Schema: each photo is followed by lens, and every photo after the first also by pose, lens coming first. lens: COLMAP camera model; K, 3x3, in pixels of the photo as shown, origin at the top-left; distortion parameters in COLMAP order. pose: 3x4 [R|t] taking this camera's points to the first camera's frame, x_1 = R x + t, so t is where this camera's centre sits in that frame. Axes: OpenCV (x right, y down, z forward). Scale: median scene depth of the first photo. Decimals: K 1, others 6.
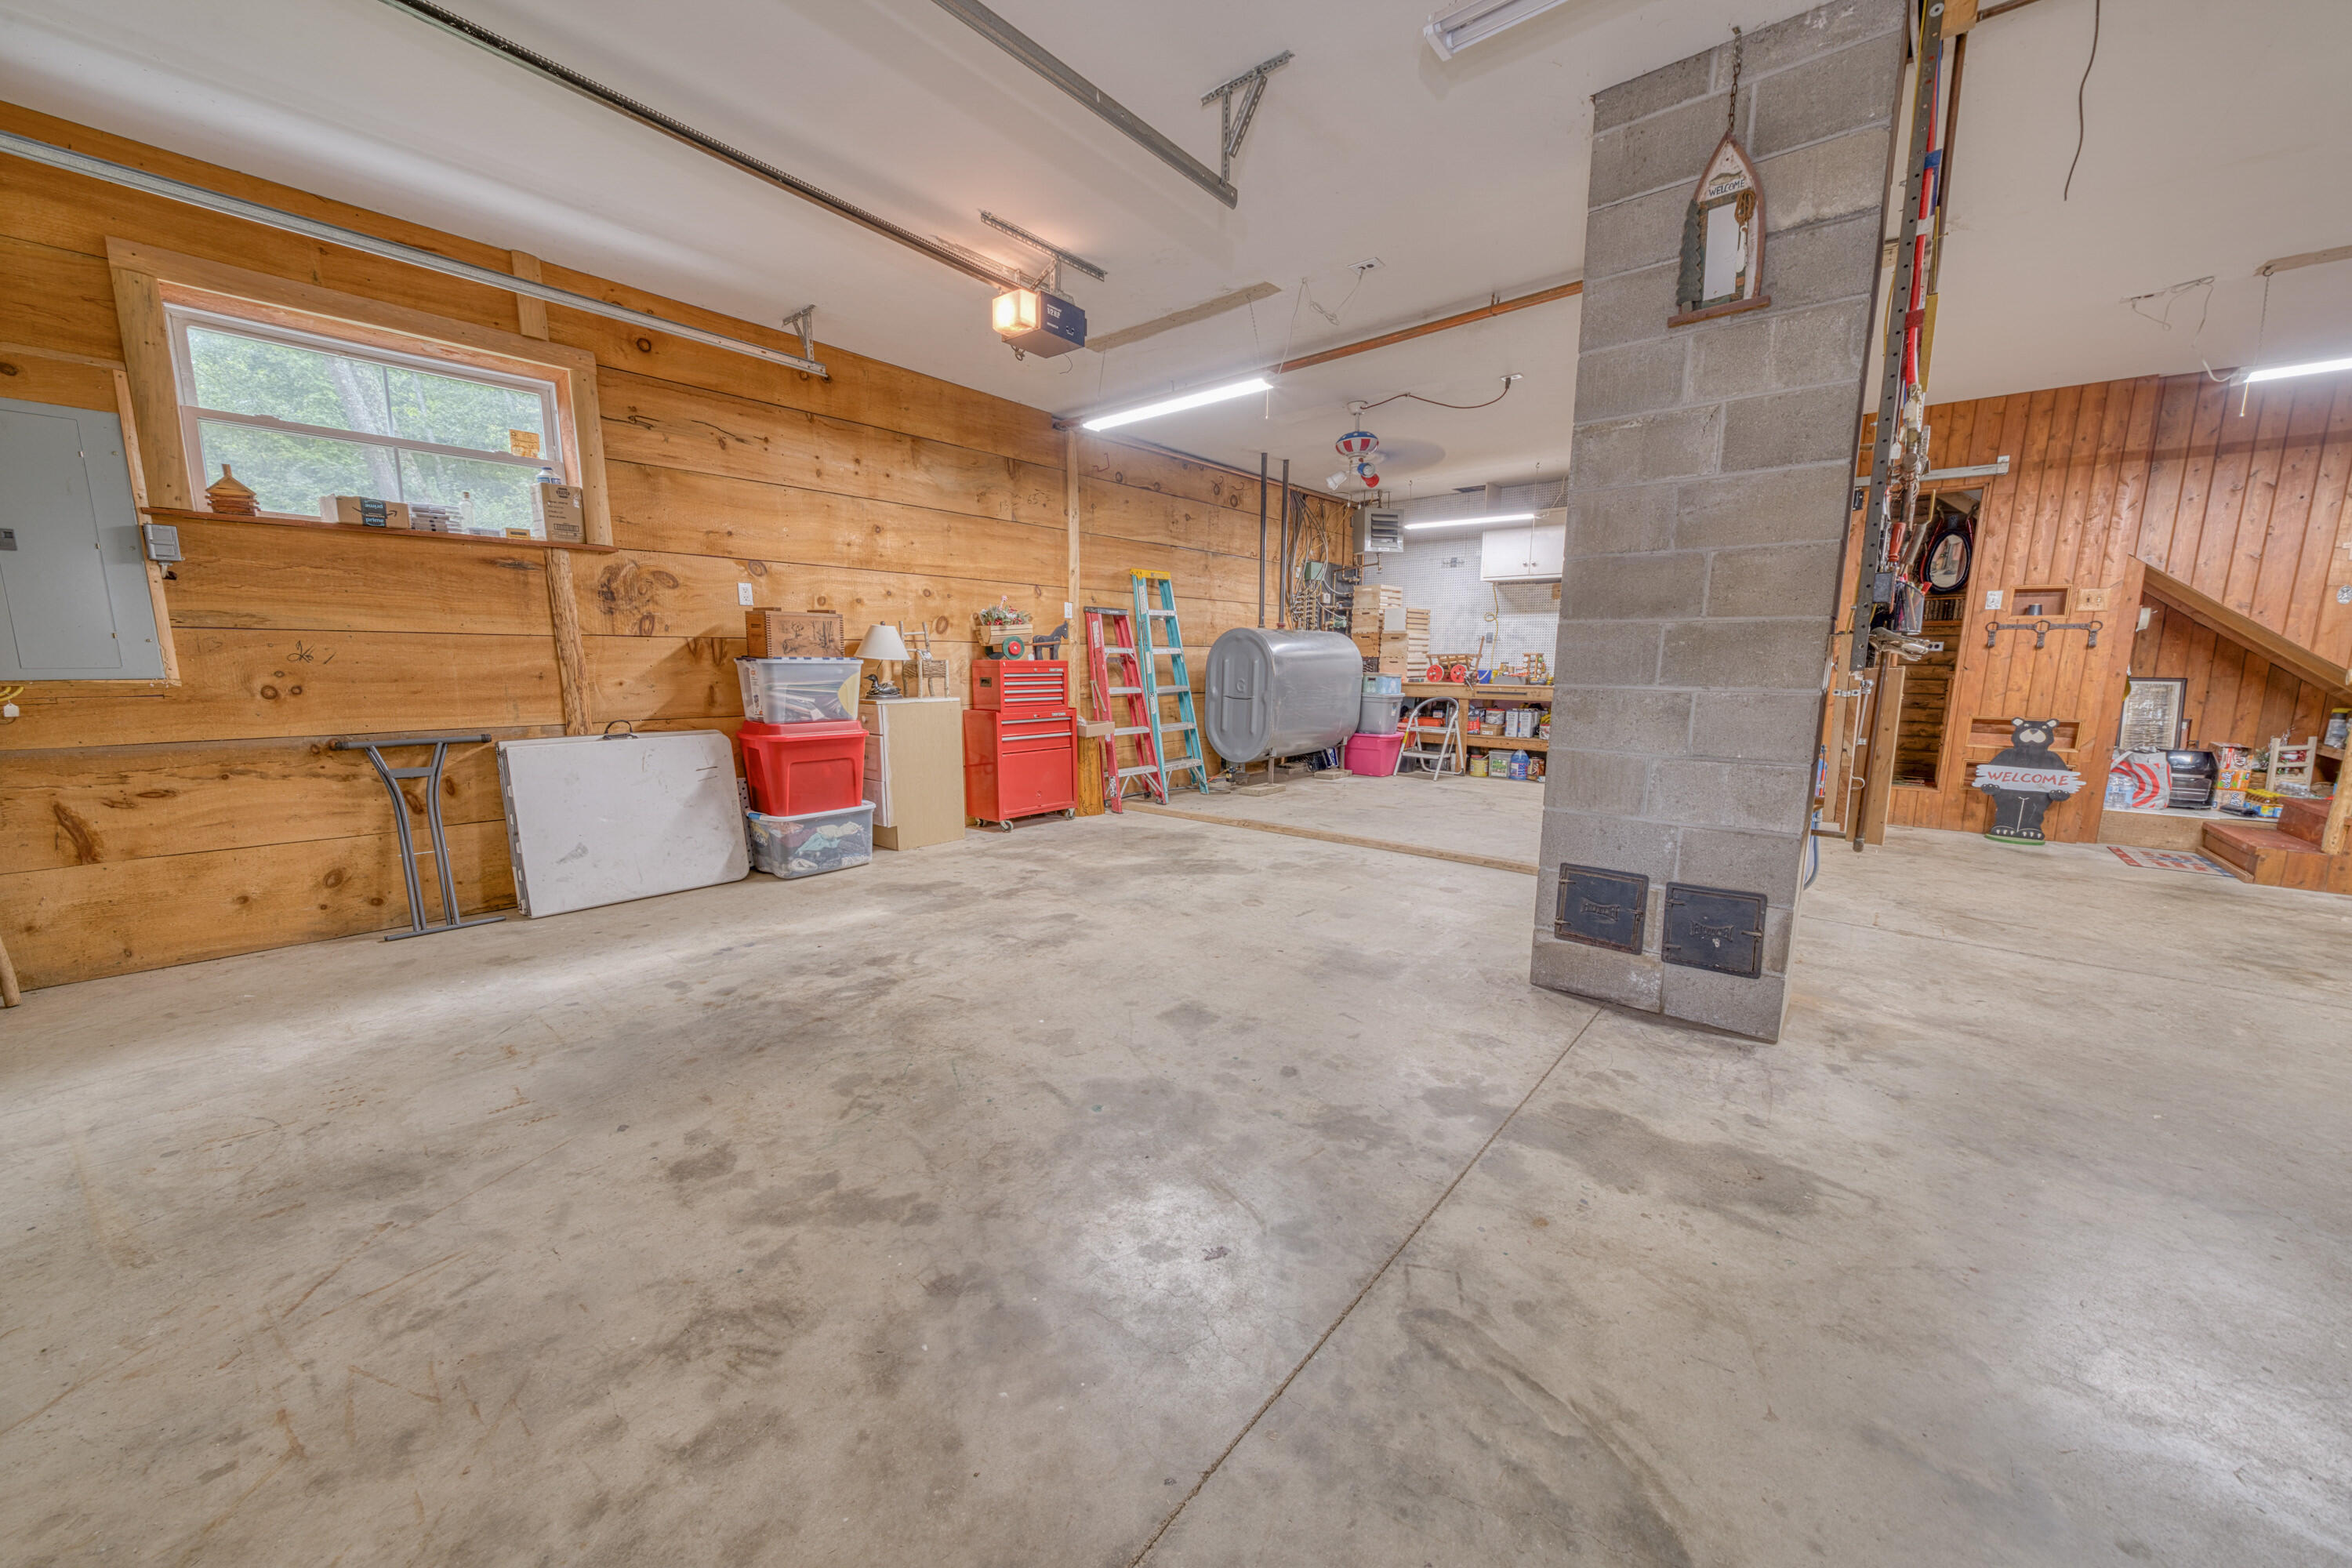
lens RADIAL K [[845.5, 0, 1167.4], [0, 845.5, 786.1], [0, 0, 1]] dist [0.000253, 0.000089]
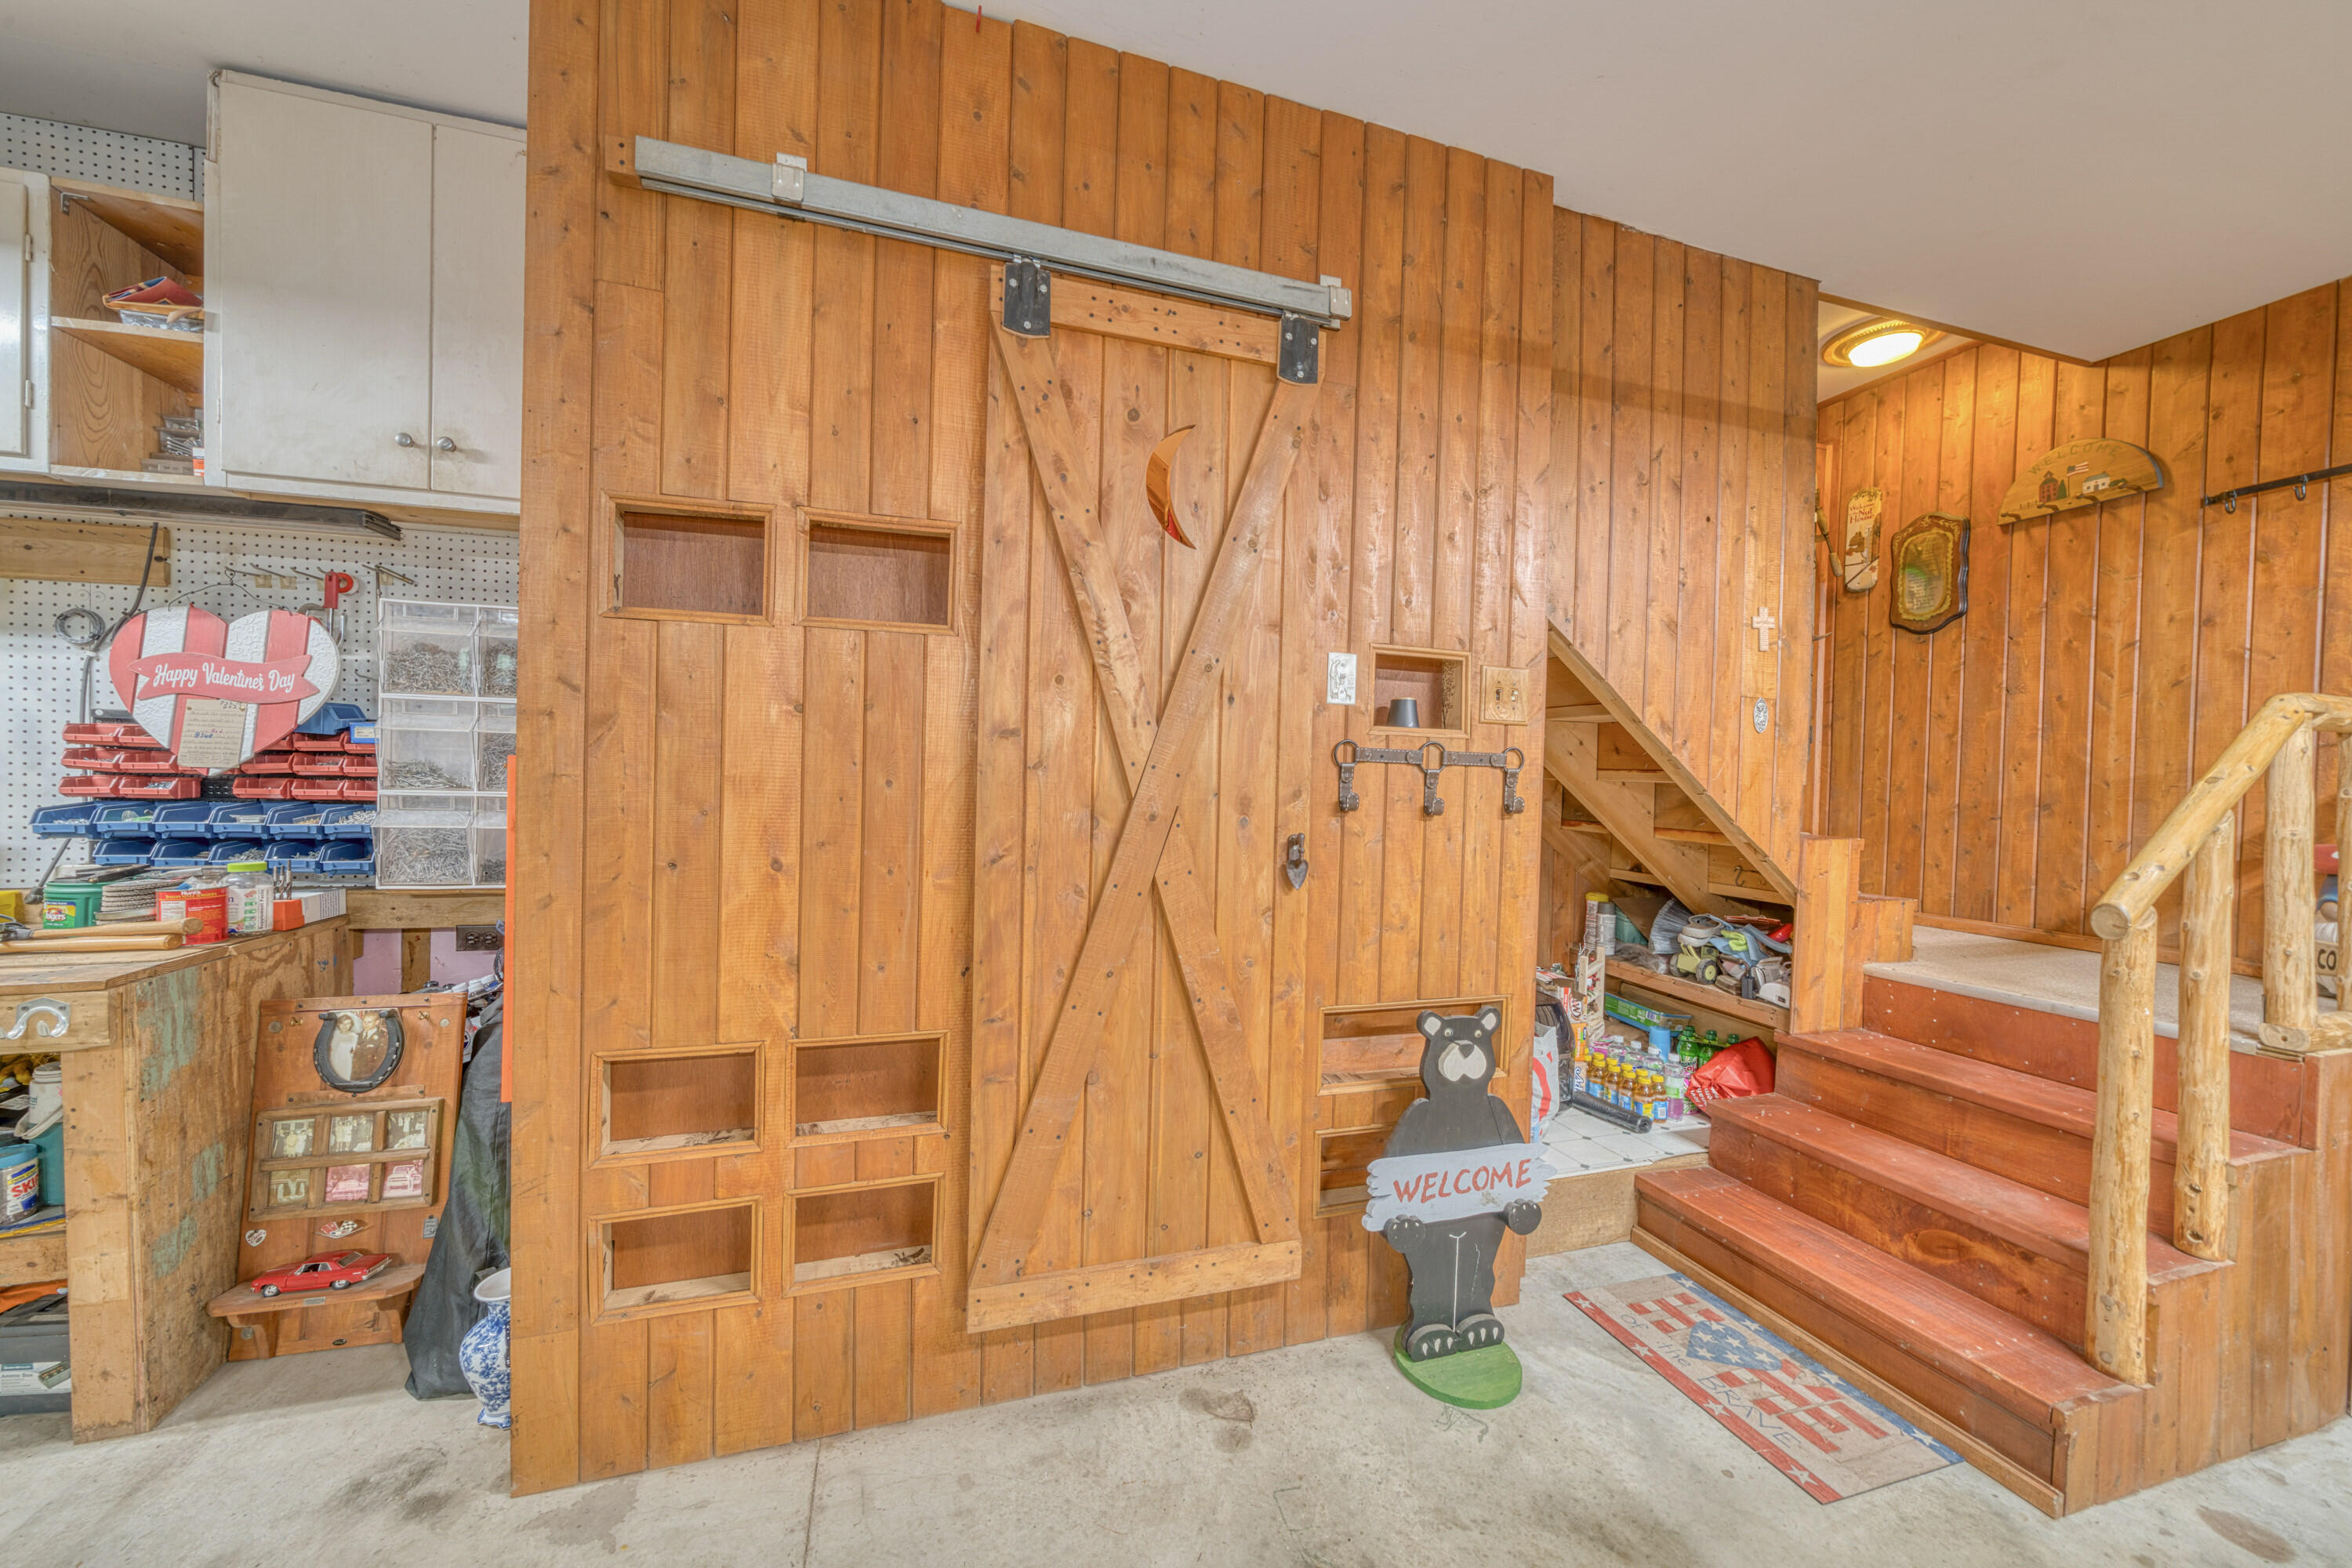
lens RADIAL K [[845.5, 0, 1172.7], [0, 845.5, 784.7], [0, 0, 1]] dist [0.000253, 0.000089]
pose [[0.538168, -0.003681, 0.842829, 0.660583], [0.108459, 0.991979, -0.064922, -0.165451], [-0.835830, 0.126351, 0.534251, 0.900657]]
